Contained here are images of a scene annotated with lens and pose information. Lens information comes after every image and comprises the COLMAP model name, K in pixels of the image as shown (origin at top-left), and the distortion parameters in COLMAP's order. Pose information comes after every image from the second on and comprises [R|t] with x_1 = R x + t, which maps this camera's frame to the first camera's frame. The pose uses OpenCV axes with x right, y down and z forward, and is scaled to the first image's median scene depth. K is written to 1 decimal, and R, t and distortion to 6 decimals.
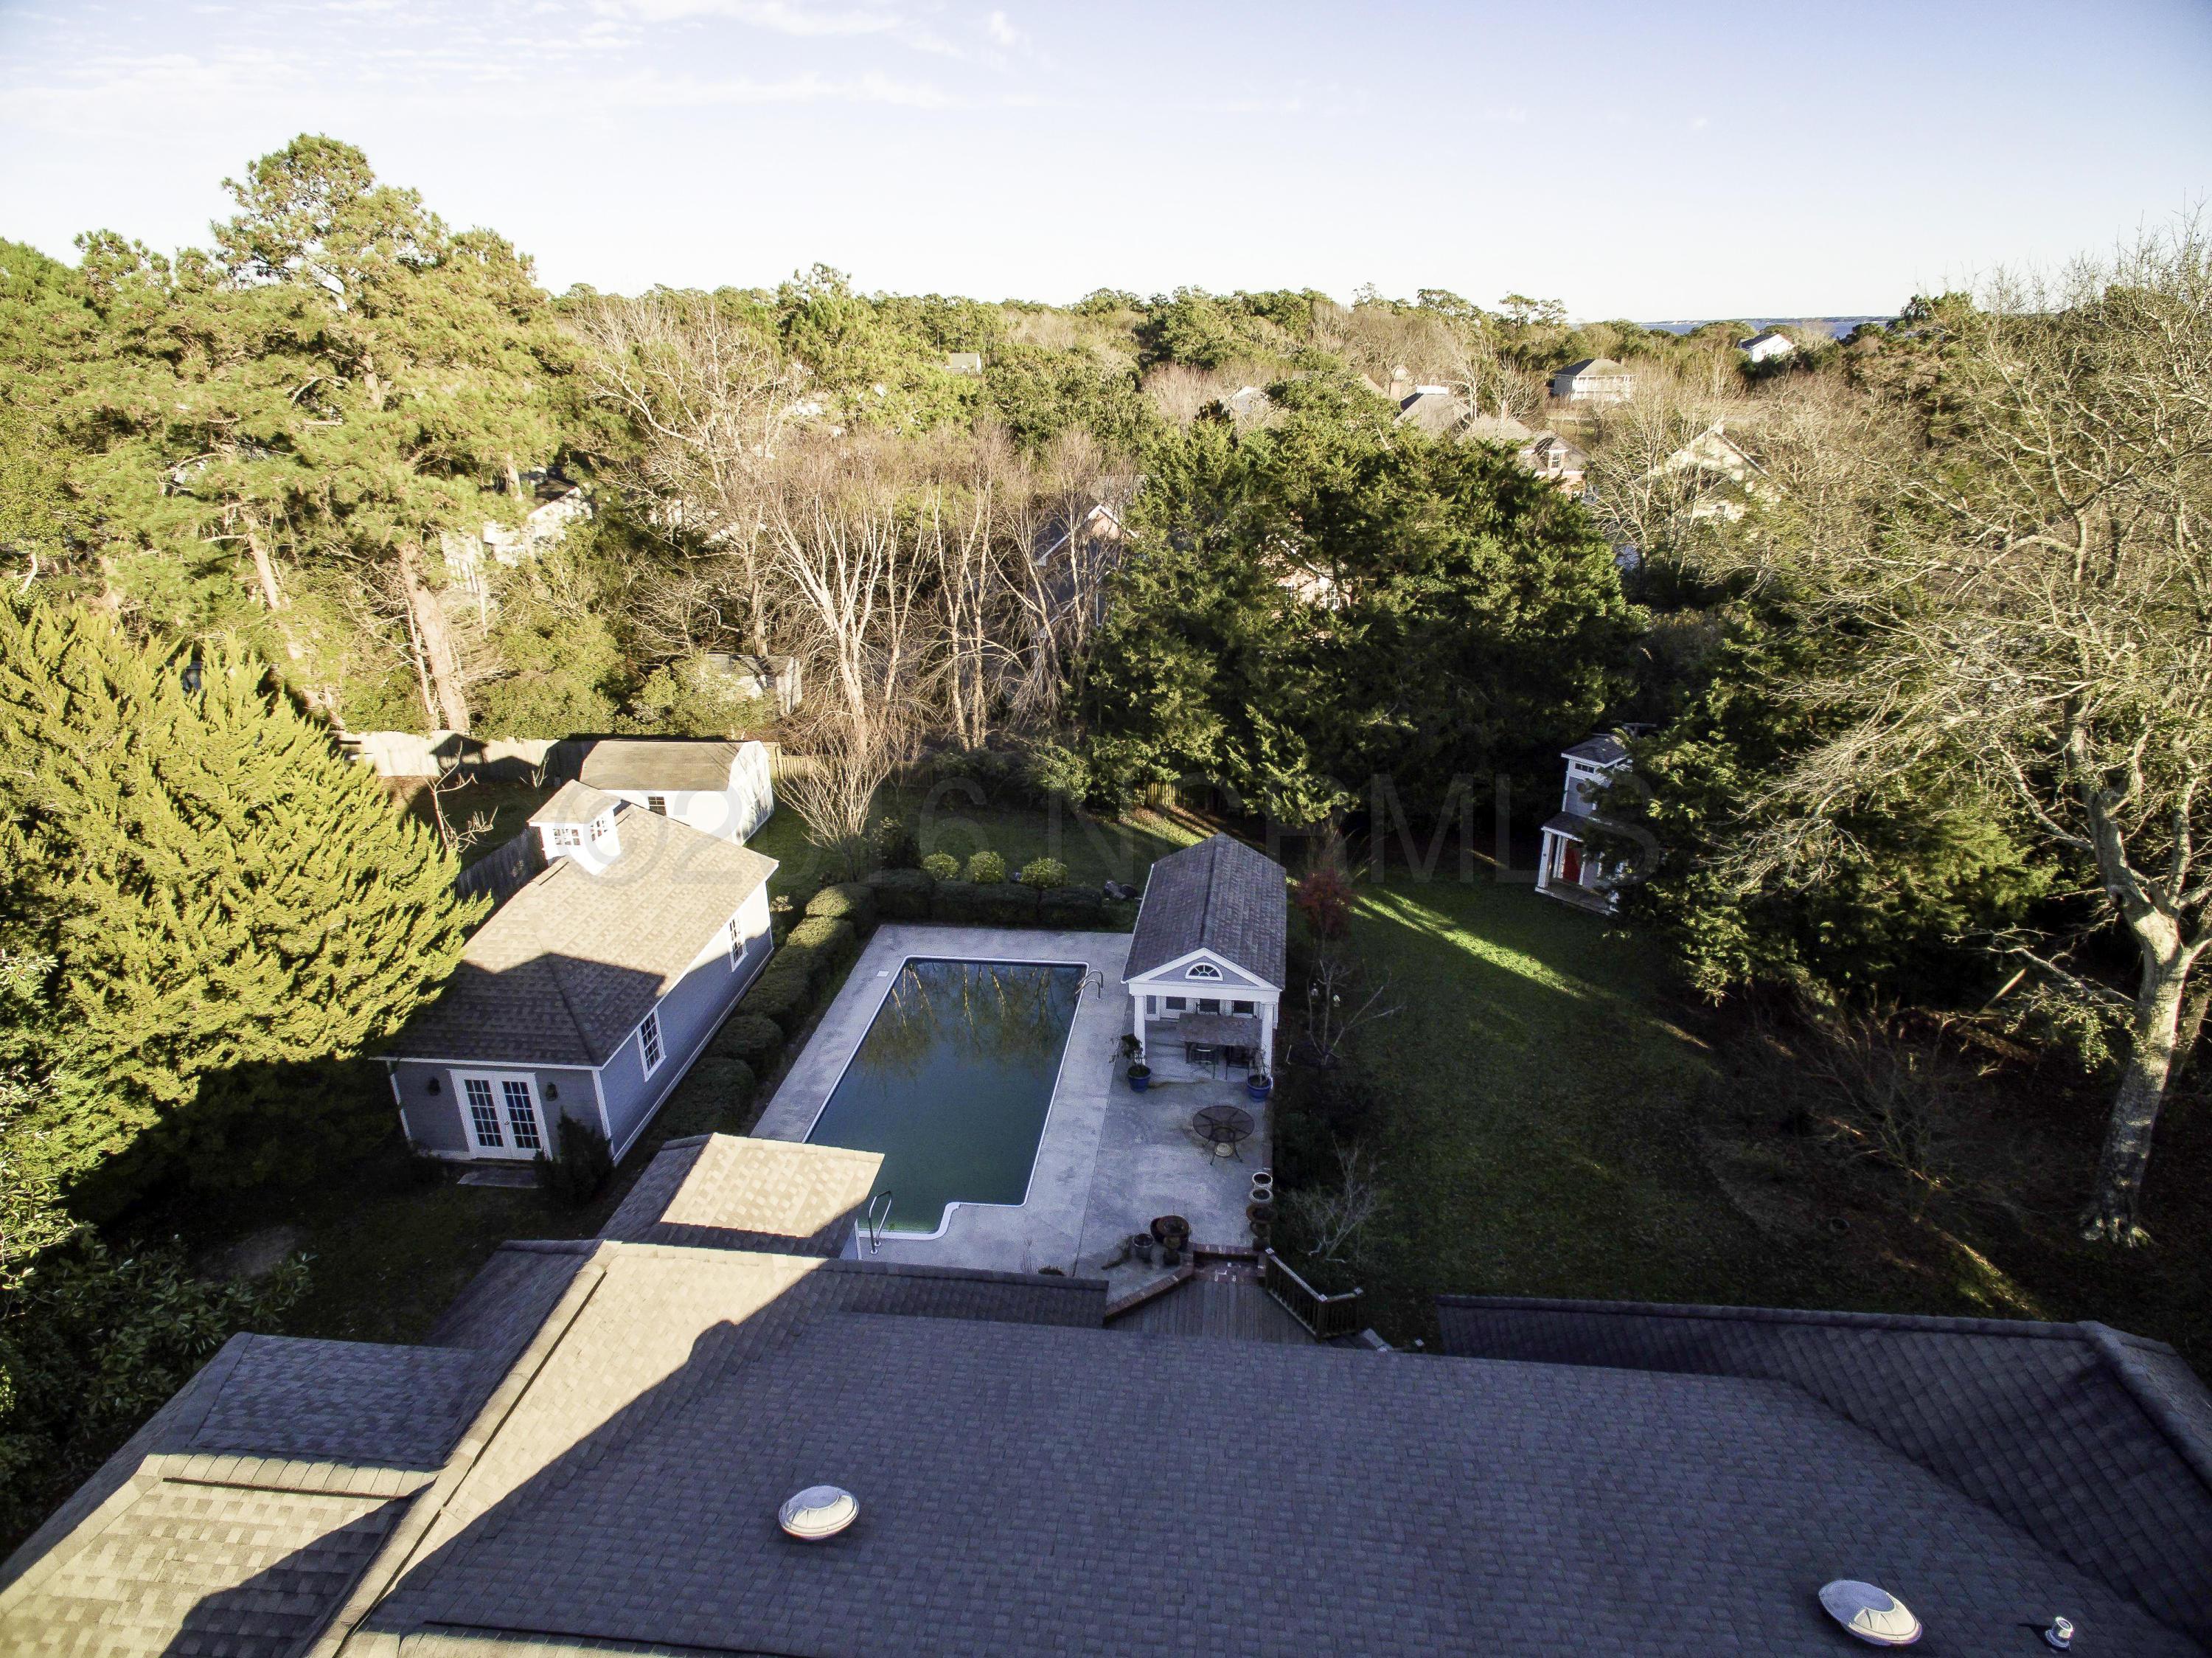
lens RADIAL K [[1268.5, 0, 1107.1], [0, 1268.5, 827.1], [0, 0, 1]] dist [0.013542, 0.002006]
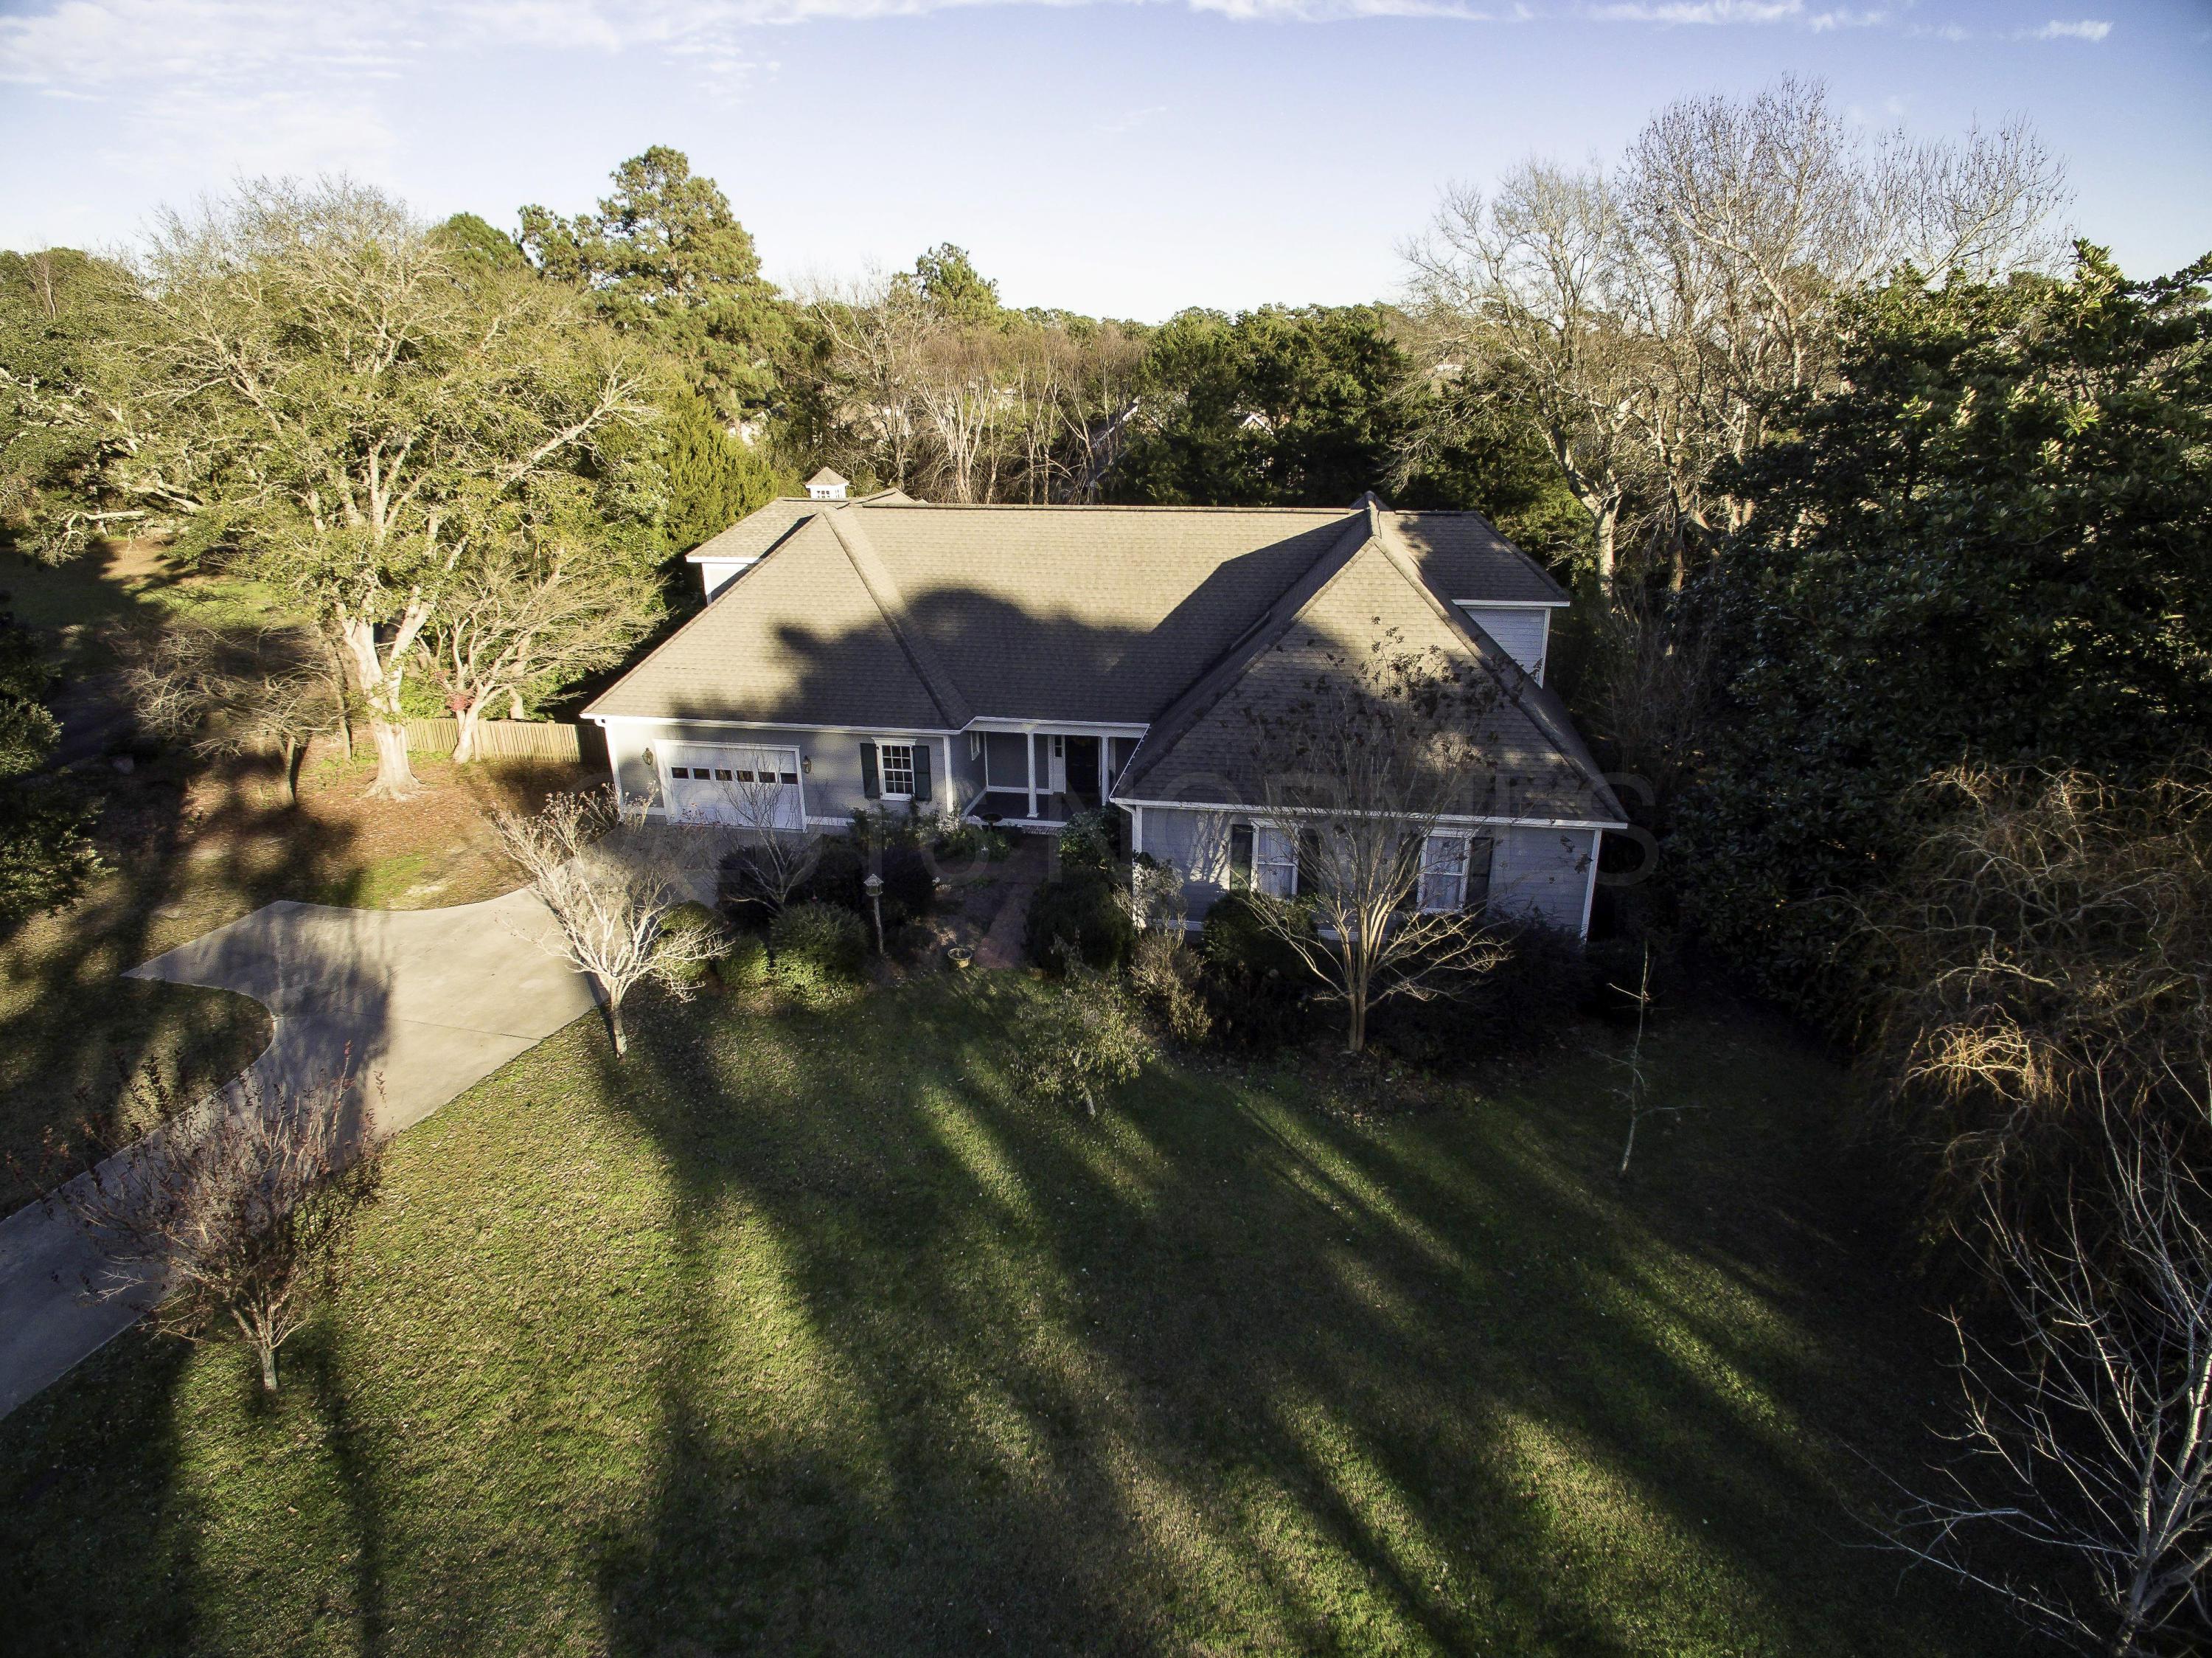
lens RADIAL K [[1268.5, 0, 1102.9], [0, 1268.5, 821.6], [0, 0, 1]] dist [0.013542, 0.002006]
pose [[0.996965, 0.029476, -0.072049, 0.104495], [-0.031248, 0.999233, -0.023588, 0.362316], [0.071299, 0.025768, 0.997122, -0.597456]]
